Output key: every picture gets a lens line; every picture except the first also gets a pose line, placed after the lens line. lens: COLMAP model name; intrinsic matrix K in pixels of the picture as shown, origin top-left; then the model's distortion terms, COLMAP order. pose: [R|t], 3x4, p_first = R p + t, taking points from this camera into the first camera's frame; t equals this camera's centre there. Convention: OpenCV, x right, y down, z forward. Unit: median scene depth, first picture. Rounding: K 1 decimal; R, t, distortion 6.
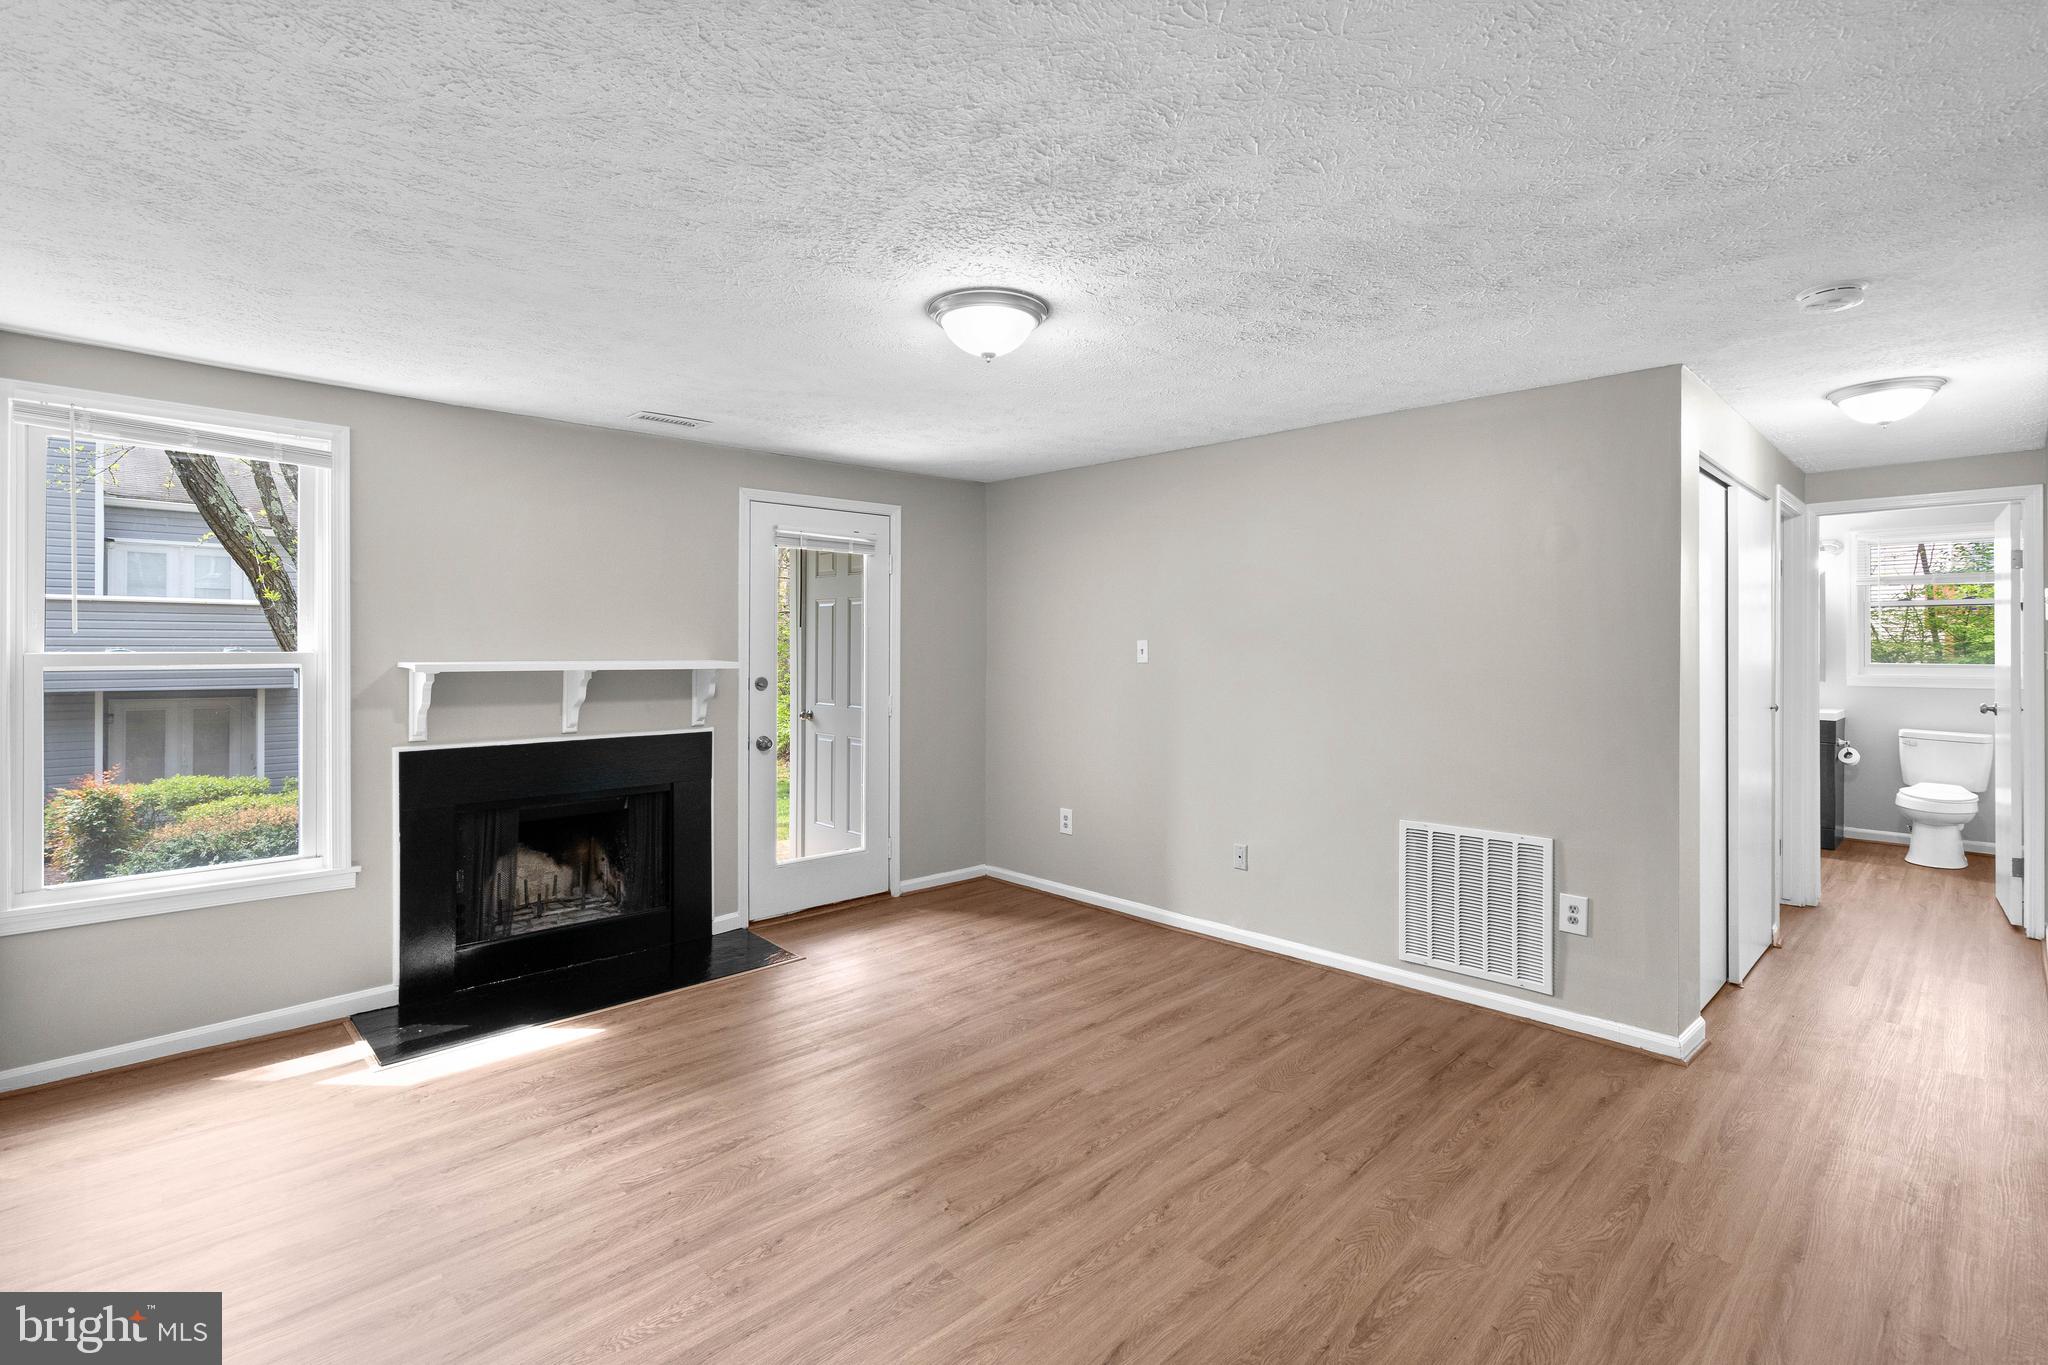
lens RADIAL K [[945.5, 0, 1048.3], [0, 945.5, 641.0], [0, 0, 1]] dist [-0.005187, -0.000246]
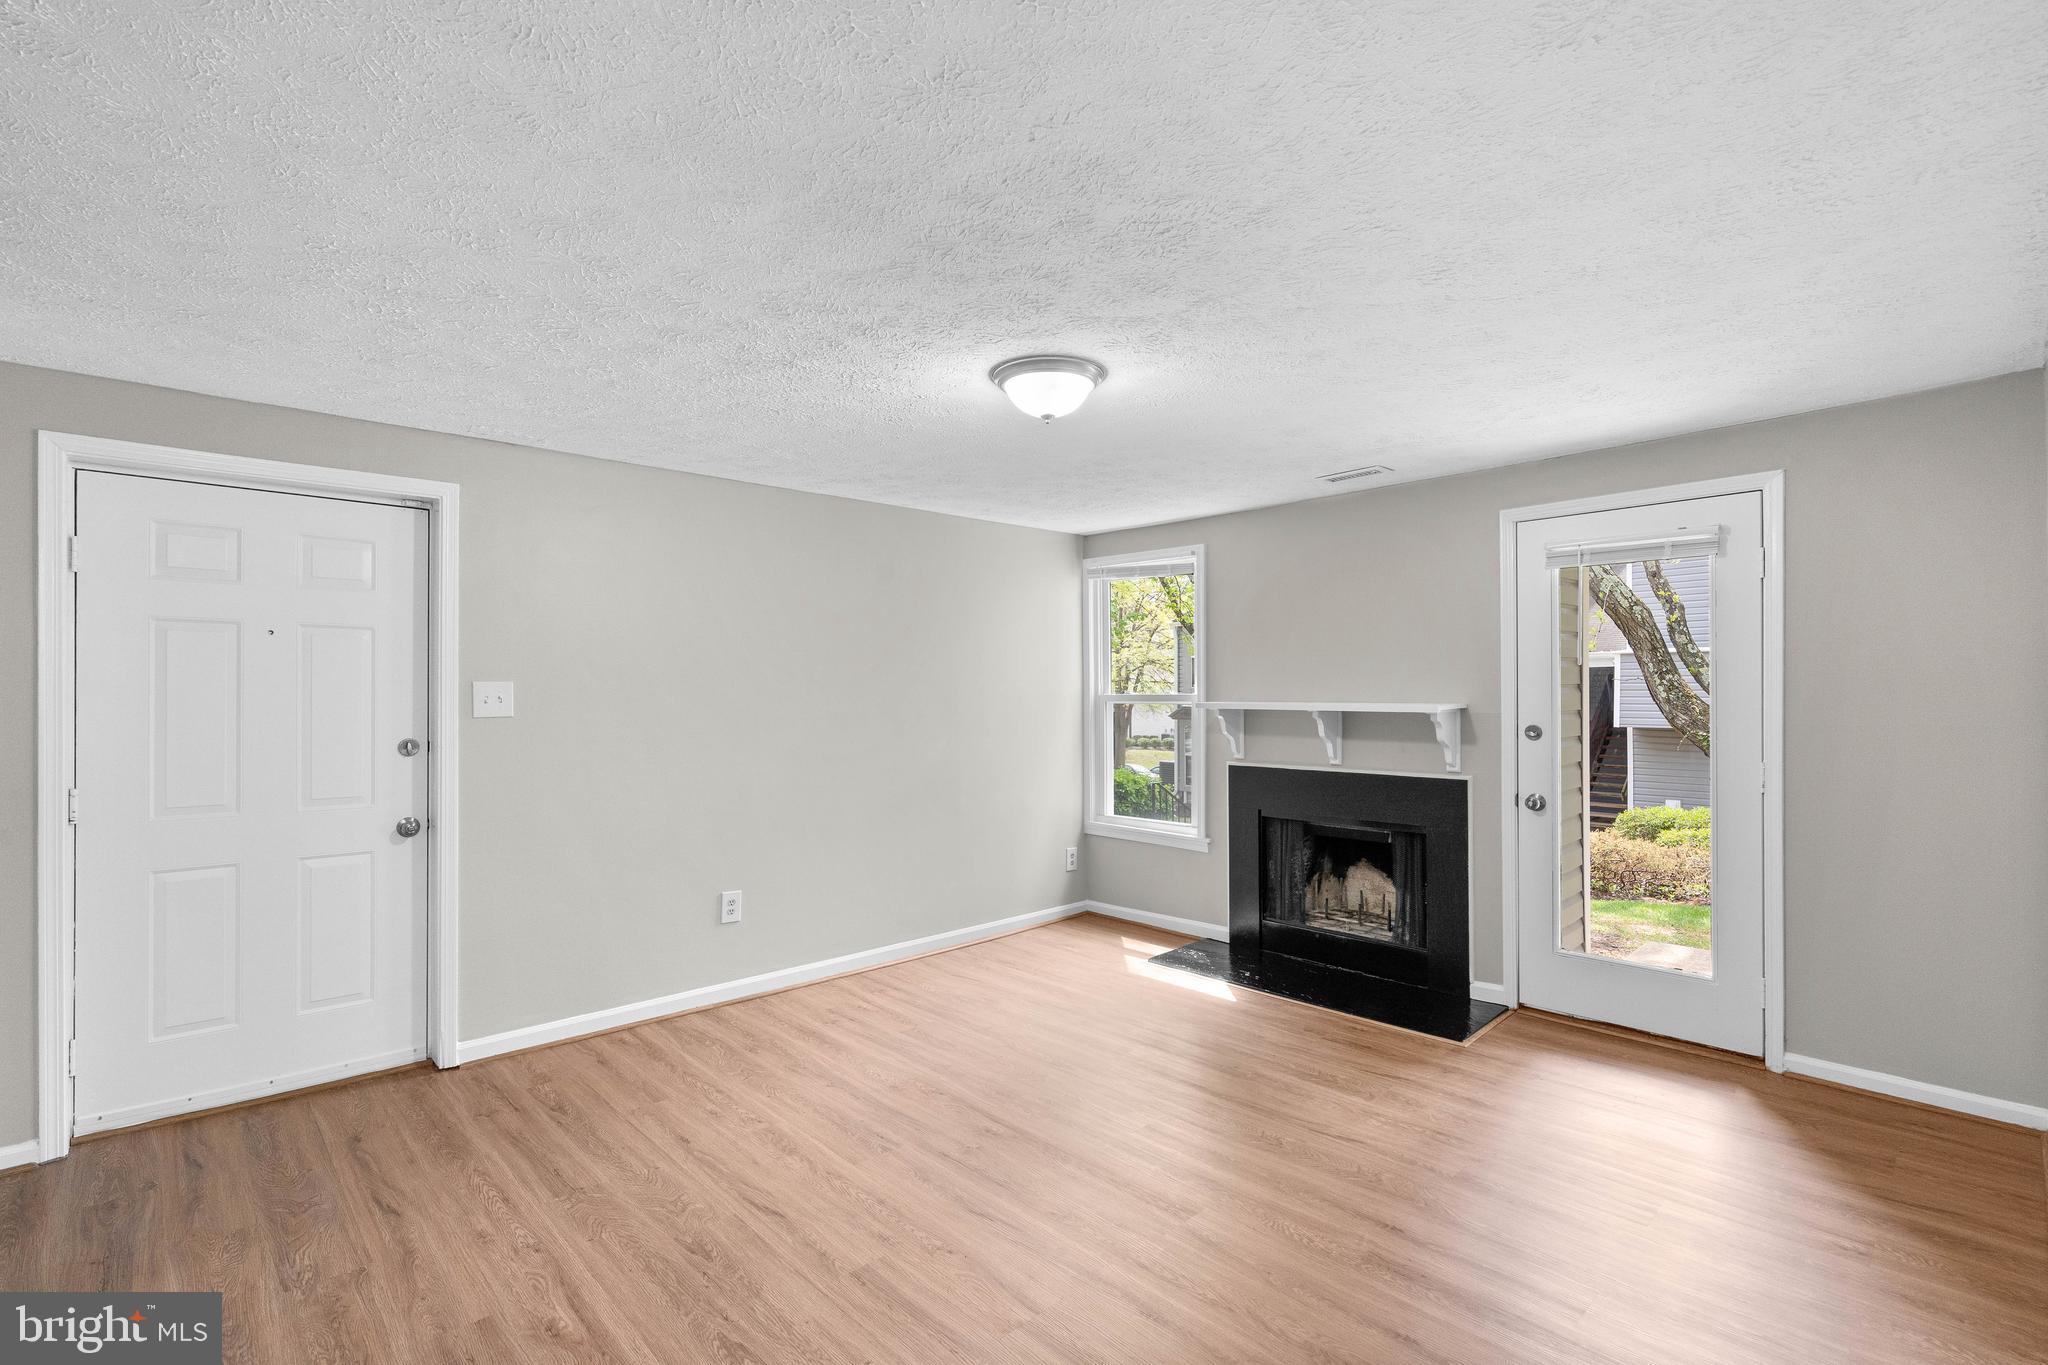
lens RADIAL K [[945.5, 0, 1020.2], [0, 945.5, 683.2], [0, 0, 1]] dist [-0.005187, -0.000246]
pose [[-0.040222, -0.012299, -0.999115, 0.778740], [0.008574, 0.999883, -0.012654, 0.010438], [0.999154, -0.009075, -0.040112, 0.777305]]
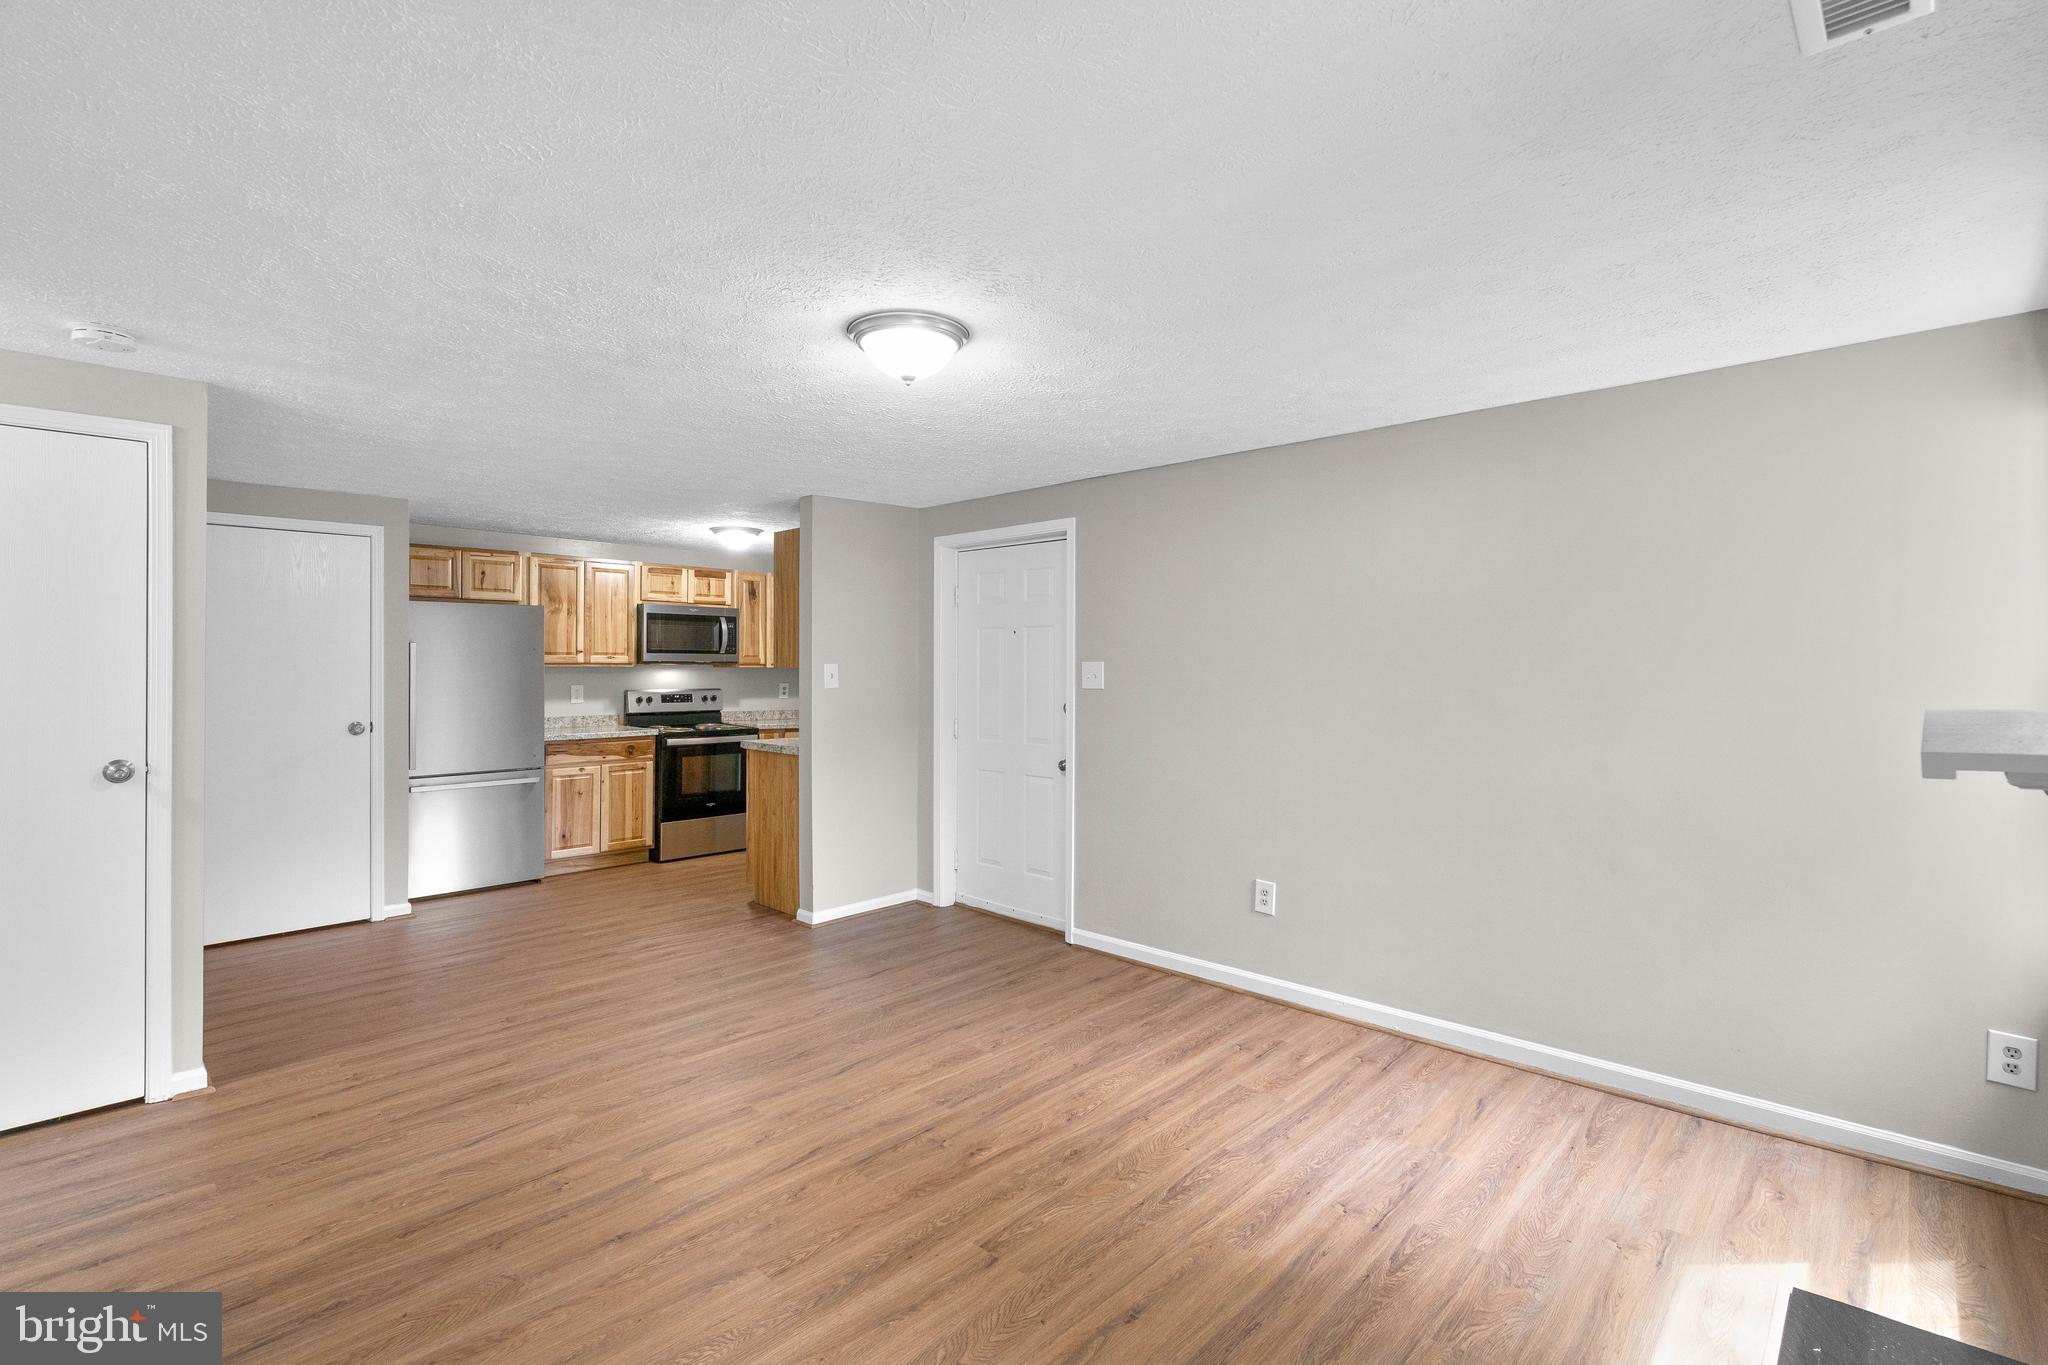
lens RADIAL K [[945.5, 0, 1011.6], [0, 945.5, 660.3], [0, 0, 1]] dist [-0.005187, -0.000246]
pose [[-0.999957, -0.004189, -0.008234, -0.125040], [-0.004095, 0.999927, -0.011404, 0.004524], [0.008281, -0.011369, -0.999901, 1.525922]]
